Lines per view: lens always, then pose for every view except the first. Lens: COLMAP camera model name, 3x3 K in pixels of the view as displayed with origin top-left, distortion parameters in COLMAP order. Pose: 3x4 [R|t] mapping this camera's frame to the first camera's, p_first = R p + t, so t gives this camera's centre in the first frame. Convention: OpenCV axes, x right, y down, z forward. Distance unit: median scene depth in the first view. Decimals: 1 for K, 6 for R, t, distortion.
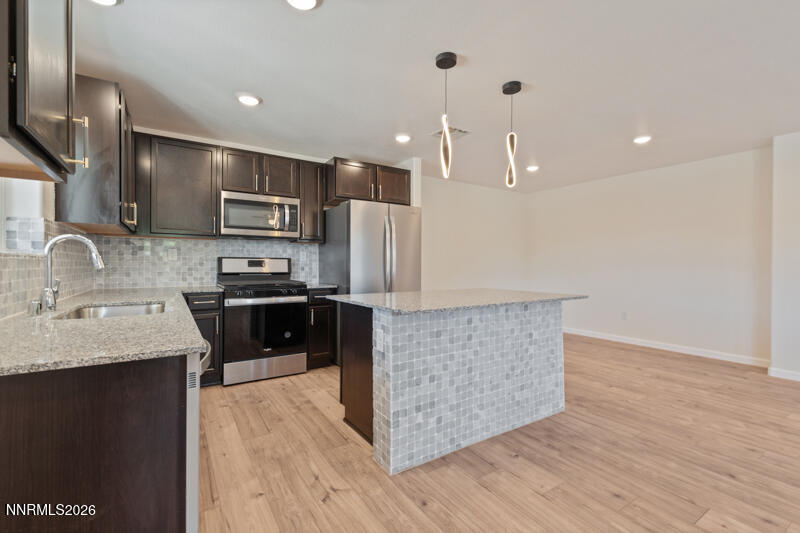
lens RADIAL K [[361.2, 0, 400.0], [0, 361.2, 266.5], [0, 0, 1]] dist [0.002296, 0.000108]
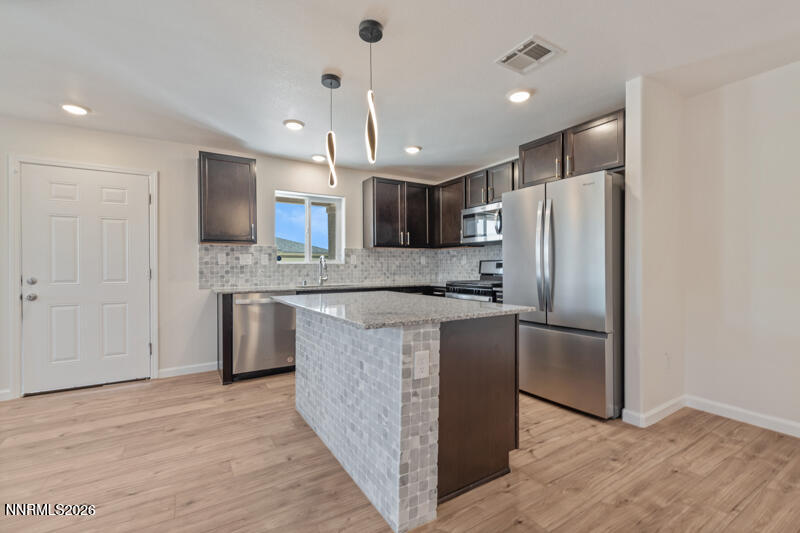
lens RADIAL K [[353.6, 0, 404.1], [0, 353.6, 268.0], [0, 0, 1]] dist [-0.001631, -0.000528]
pose [[-0.022195, 0.000907, -0.999753, 1.057383], [-0.000397, 1.000000, 0.000916, -0.002496], [0.999754, 0.000417, -0.022195, 1.098031]]
